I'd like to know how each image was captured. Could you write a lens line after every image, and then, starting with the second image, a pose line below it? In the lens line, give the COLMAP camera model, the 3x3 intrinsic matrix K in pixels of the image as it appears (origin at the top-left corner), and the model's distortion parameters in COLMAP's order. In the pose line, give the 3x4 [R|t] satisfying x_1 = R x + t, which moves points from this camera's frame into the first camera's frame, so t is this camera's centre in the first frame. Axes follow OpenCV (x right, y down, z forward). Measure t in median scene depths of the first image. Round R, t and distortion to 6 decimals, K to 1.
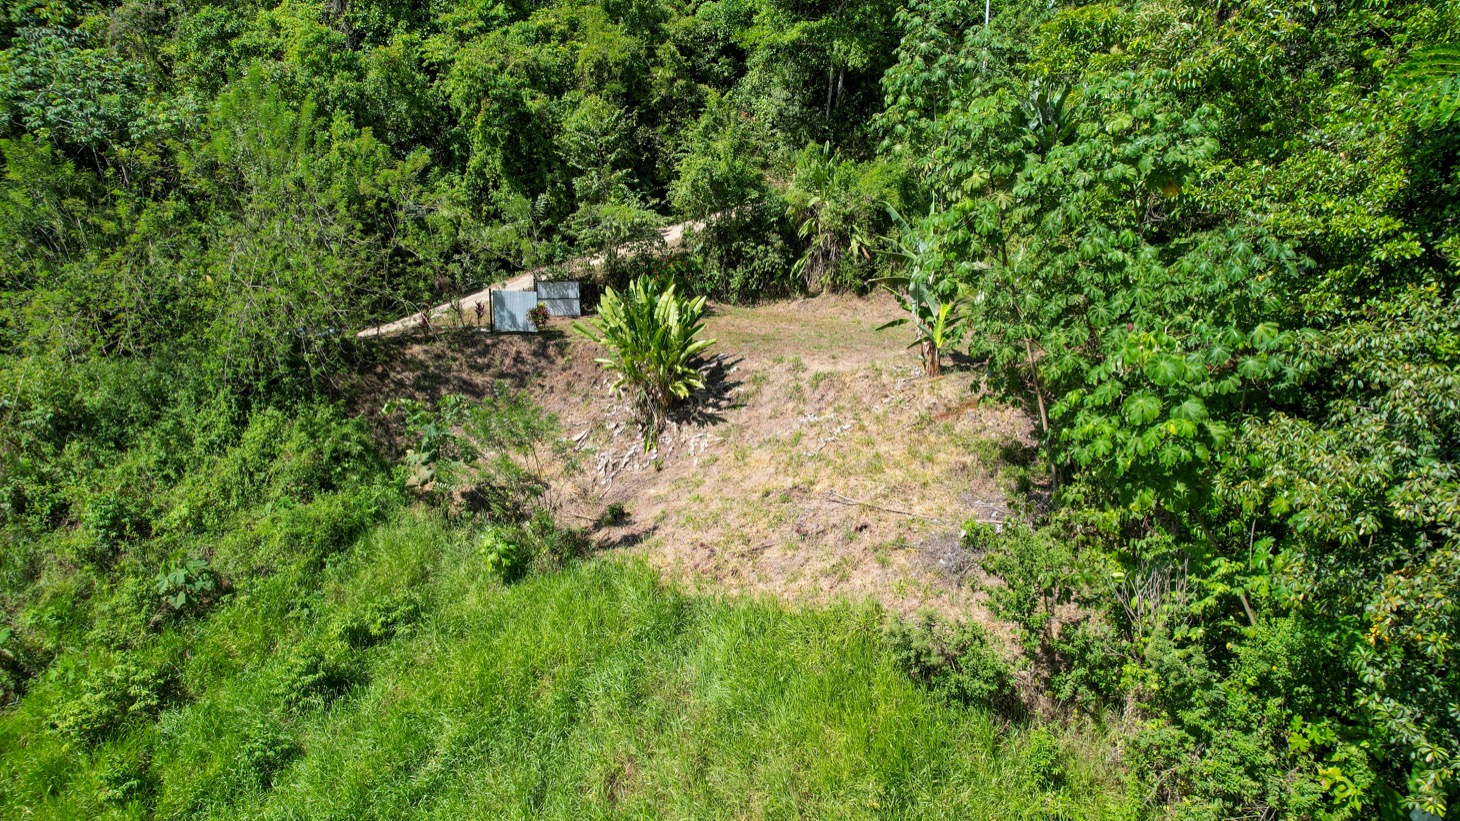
lens RADIAL K [[917.2, 0, 730.0], [0, 917.2, 410.5], [0, 0, 1]] dist [-0.084813, 0.070312]
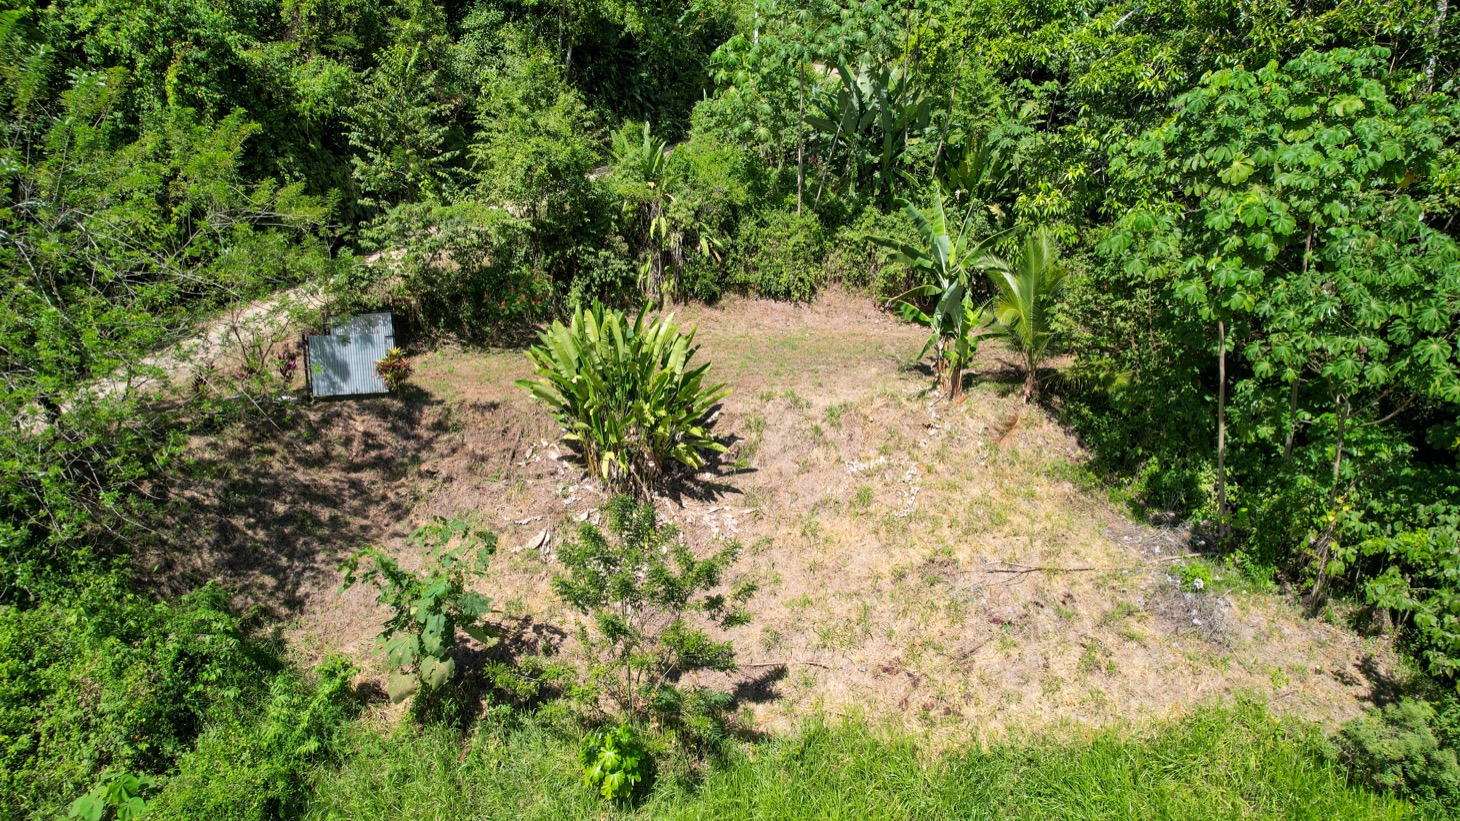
lens RADIAL K [[917.2, 0, 730.0], [0, 917.2, 410.5], [0, 0, 1]] dist [-0.084813, 0.070312]
pose [[0.860149, -0.124218, 0.494685, -0.281714], [0.120349, 0.991933, 0.039818, -0.060192], [-0.495641, 0.025285, 0.868160, 0.255728]]
